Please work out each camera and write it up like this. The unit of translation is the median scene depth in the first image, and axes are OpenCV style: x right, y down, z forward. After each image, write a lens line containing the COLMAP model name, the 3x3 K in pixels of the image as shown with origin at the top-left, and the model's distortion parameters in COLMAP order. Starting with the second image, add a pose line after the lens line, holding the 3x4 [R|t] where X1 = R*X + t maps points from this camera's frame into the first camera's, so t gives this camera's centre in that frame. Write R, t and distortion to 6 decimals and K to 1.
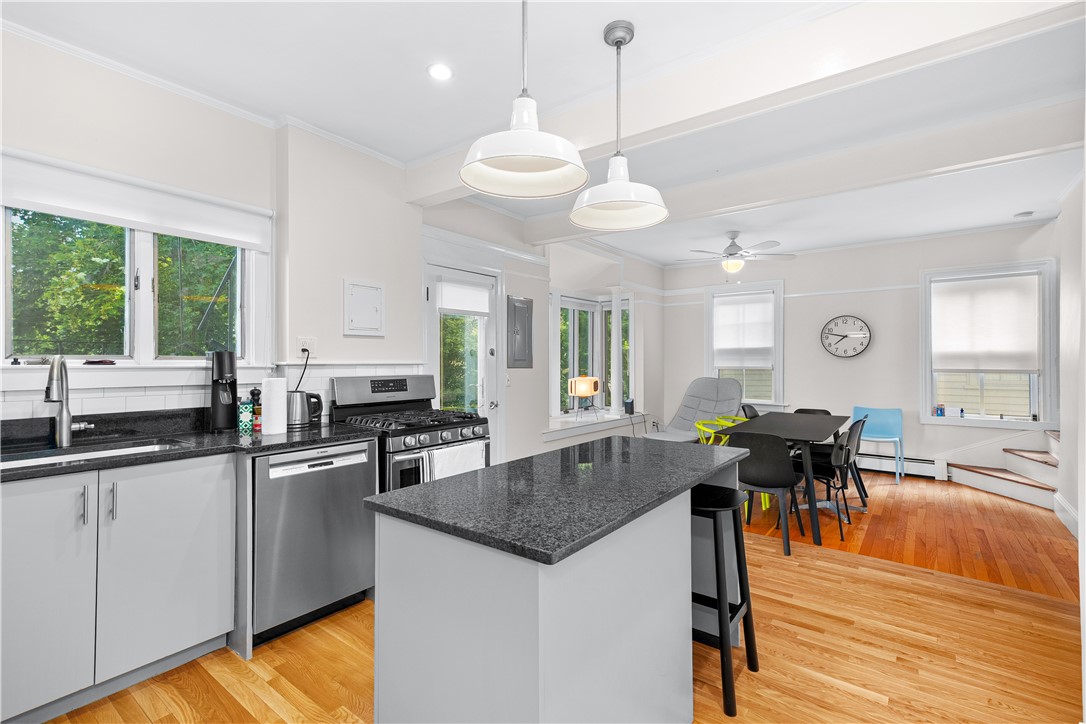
lens RADIAL K [[501.9, 0, 548.1], [0, 501.9, 364.4], [0, 0, 1]] dist [0.014003, 0.000246]
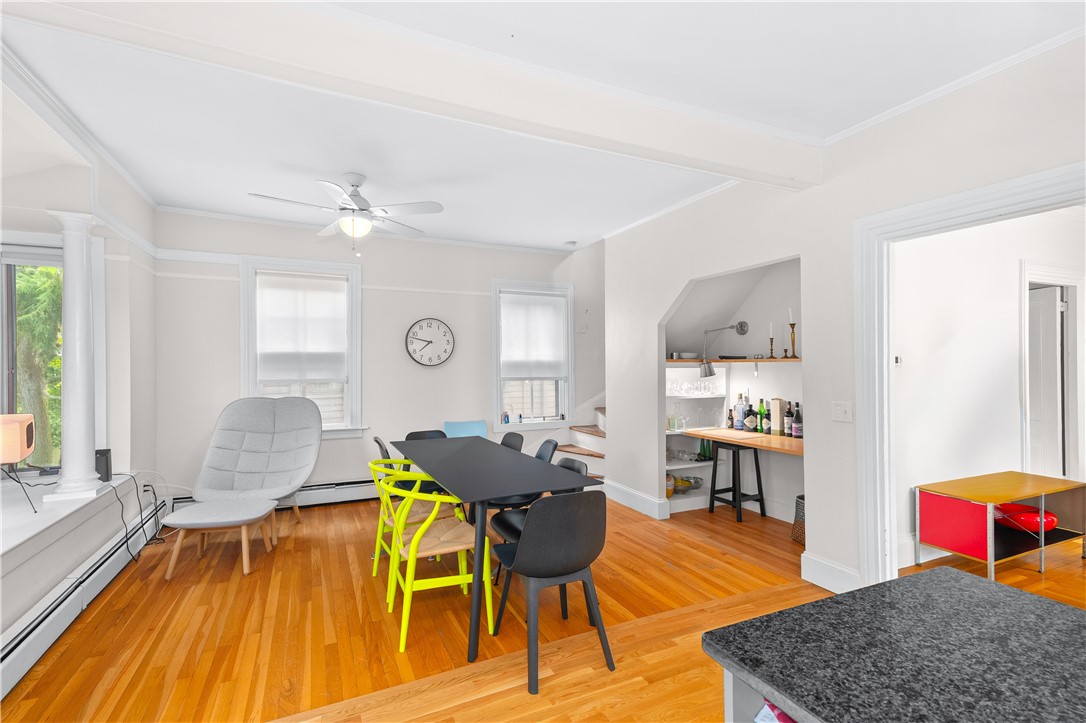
lens RADIAL K [[501.9, 0, 548.1], [0, 501.9, 363.9], [0, 0, 1]] dist [0.014003, 0.000246]
pose [[0.466165, 0.001432, 0.884697, -0.092448], [0.010253, 0.999923, -0.007020, -0.010900], [-0.884638, 0.012343, 0.466114, 0.470912]]
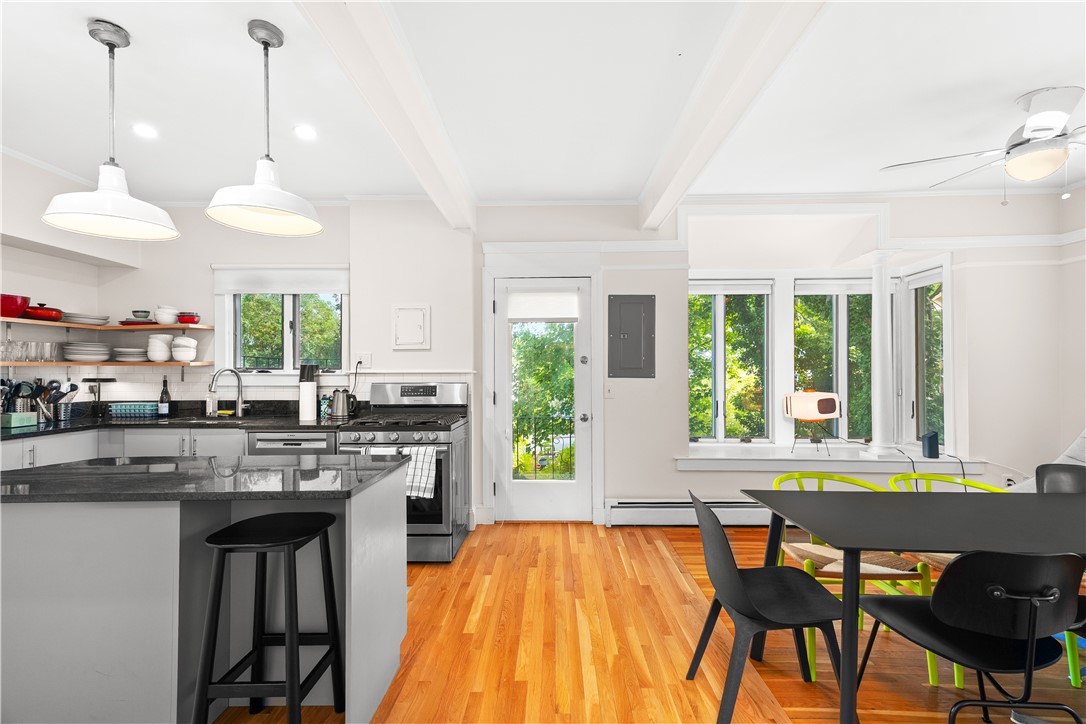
lens RADIAL K [[487.9, 0, 540.3], [0, 487.9, 365.3], [0, 0, 1]] dist [0.013231, 0.000769]
pose [[0.573178, -0.011507, -0.819350, 0.463133], [-0.001055, 0.999890, -0.014781, -0.000778], [0.819430, 0.009337, 0.573103, 0.341203]]
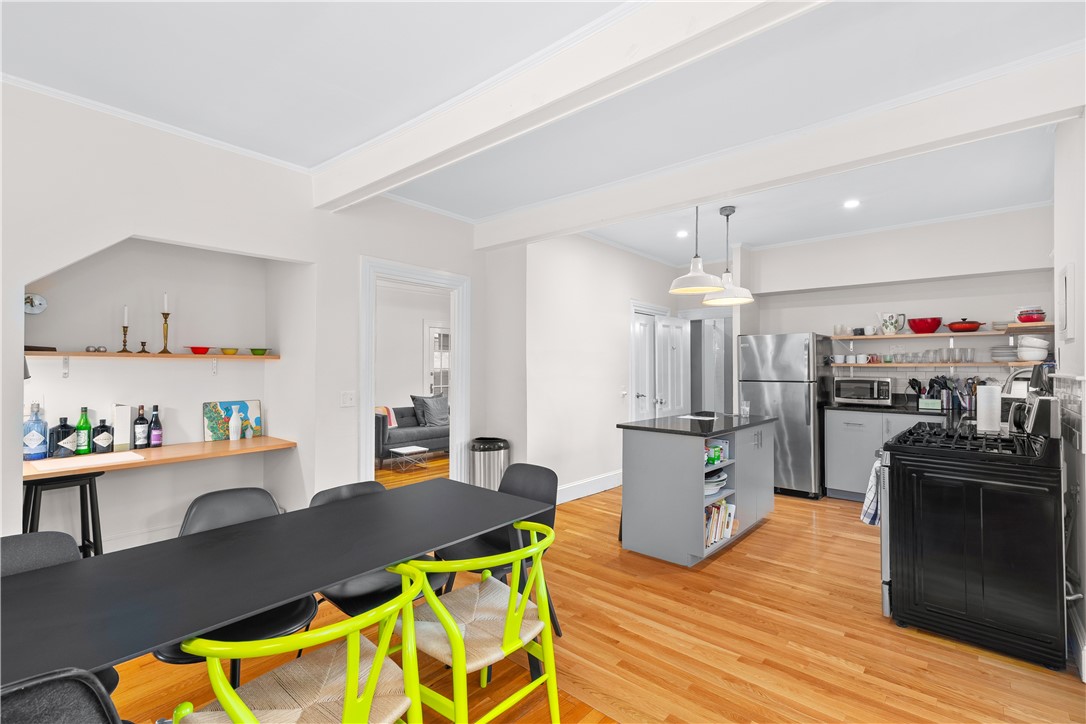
lens RADIAL K [[501.9, 0, 548.1], [0, 501.9, 364.4], [0, 0, 1]] dist [0.014003, 0.000246]
pose [[-0.997112, -0.005533, 0.075740, 0.199255], [-0.005213, 0.999977, 0.004427, -0.012431], [-0.075763, 0.004019, -0.997118, 1.091910]]
